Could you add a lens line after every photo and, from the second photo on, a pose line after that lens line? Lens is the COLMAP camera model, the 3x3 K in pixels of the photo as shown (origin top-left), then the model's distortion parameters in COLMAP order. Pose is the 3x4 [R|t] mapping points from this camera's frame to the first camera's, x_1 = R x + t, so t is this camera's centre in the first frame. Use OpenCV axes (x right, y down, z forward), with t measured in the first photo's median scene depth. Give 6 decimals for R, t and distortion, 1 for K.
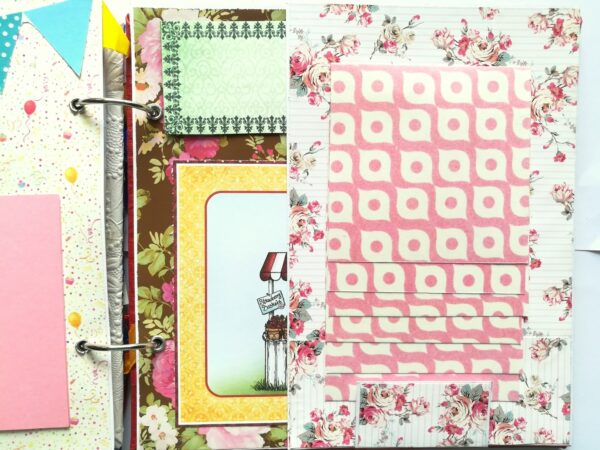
lens RADIAL K [[462.4, 0, 287.7], [0, 462.4, 230.5], [0, 0, 1]] dist [-0.047611, 0.052060]
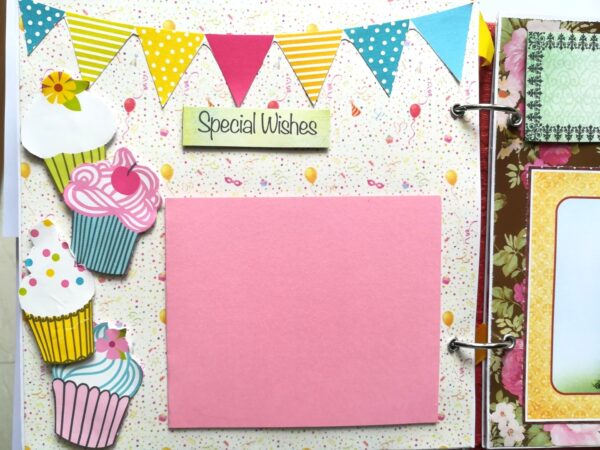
lens RADIAL K [[462.4, 0, 296.3], [0, 462.4, 230.0], [0, 0, 1]] dist [-0.047611, 0.052060]
pose [[0.999635, 0.021907, 0.015816, -0.785180], [-0.021810, 0.999742, -0.006326, 0.010210], [-0.015950, 0.005979, 0.999855, -0.025032]]
